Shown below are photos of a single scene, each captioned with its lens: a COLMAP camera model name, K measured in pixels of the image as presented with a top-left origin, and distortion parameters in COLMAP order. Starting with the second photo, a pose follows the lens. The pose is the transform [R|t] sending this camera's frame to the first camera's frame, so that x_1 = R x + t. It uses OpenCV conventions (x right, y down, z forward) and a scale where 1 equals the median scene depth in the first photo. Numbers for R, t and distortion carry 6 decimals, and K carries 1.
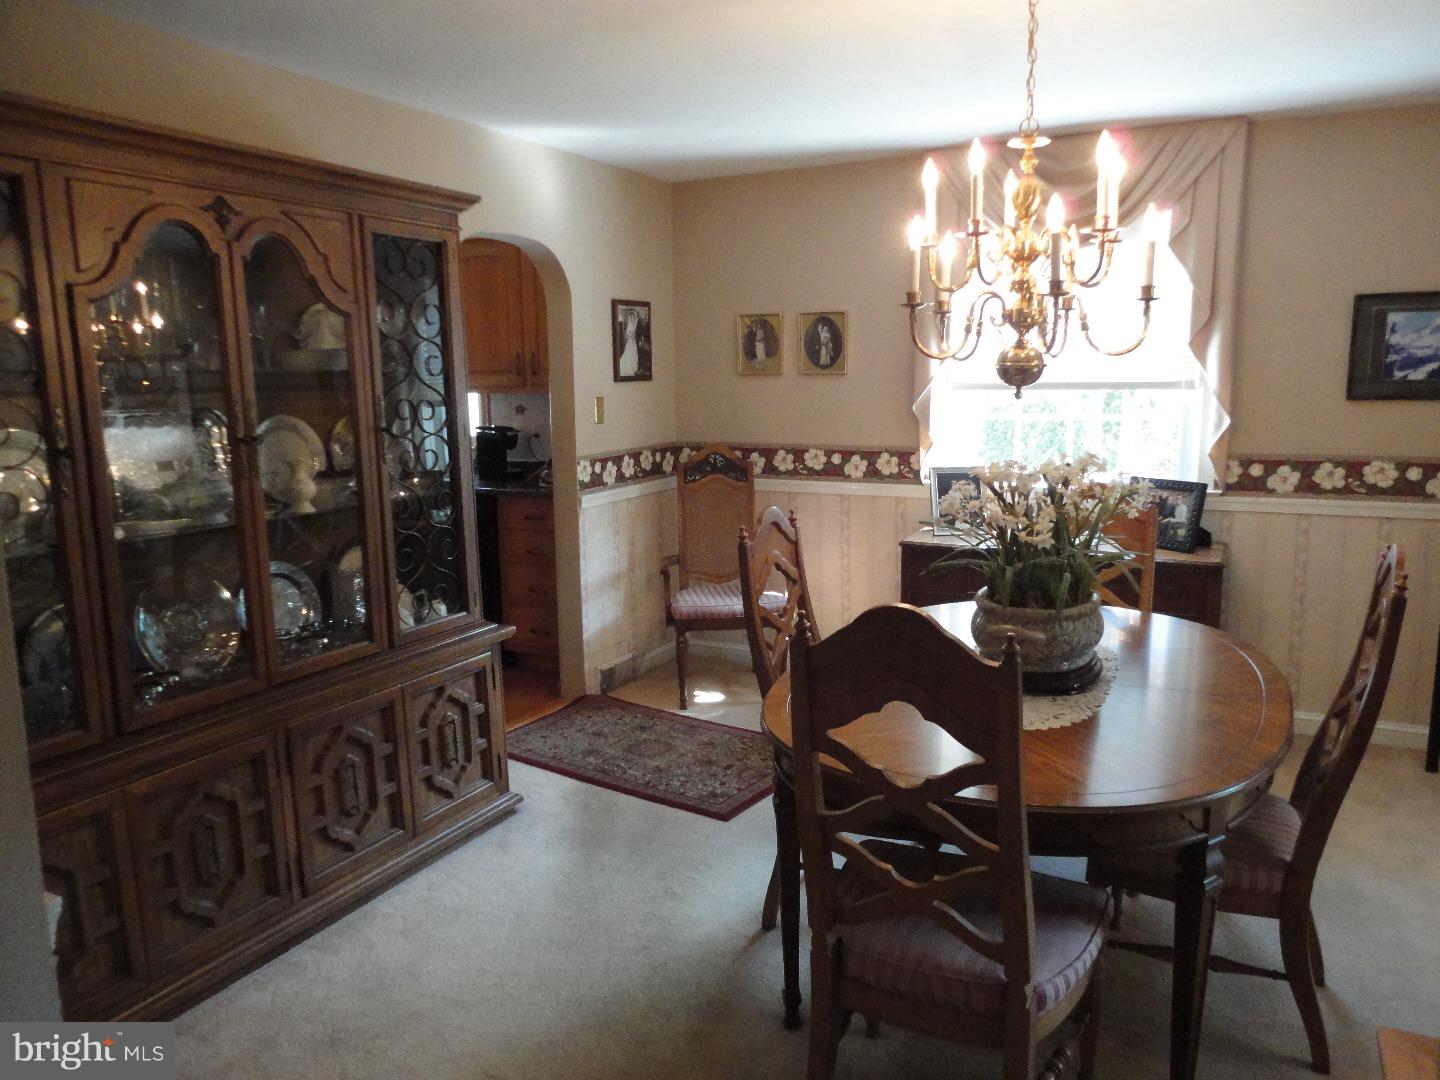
lens RADIAL K [[1051.9, 0, 717.6], [0, 1051.9, 537.0], [0, 0, 1]] dist [0.005420, 0.008787]
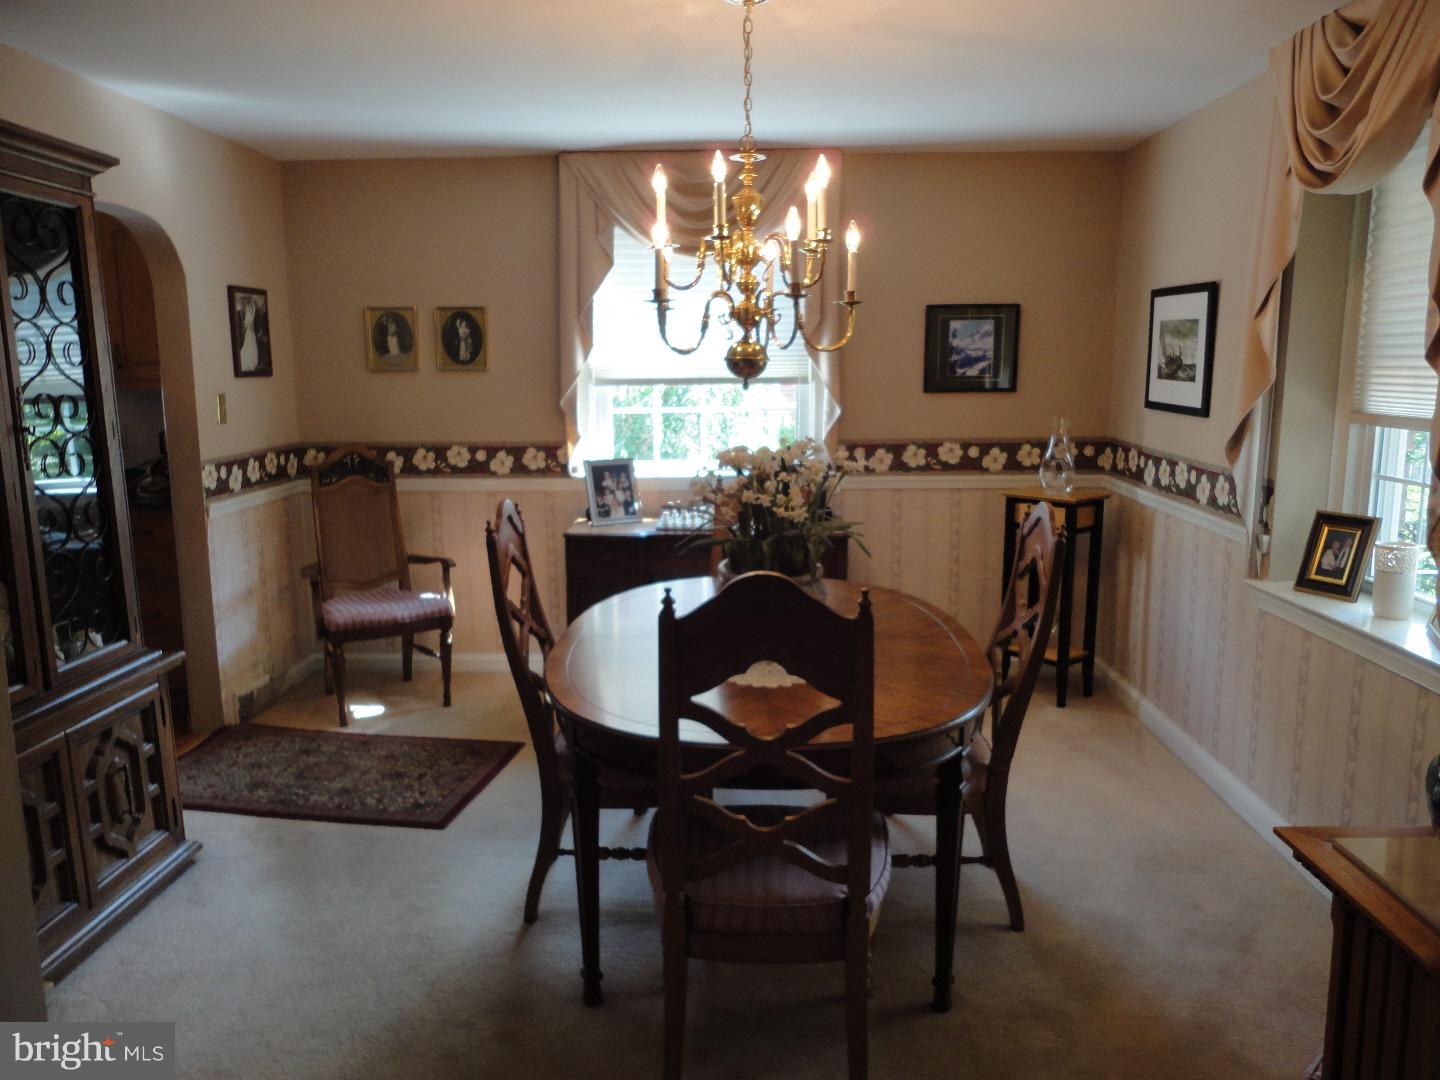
lens RADIAL K [[1051.9, 0, 717.6], [0, 1051.9, 537.0], [0, 0, 1]] dist [0.005420, 0.008787]
pose [[0.909718, -0.062019, 0.410569, -0.117410], [0.061912, 0.997989, 0.013571, 0.003437], [-0.410586, 0.013073, 0.911728, 0.006679]]
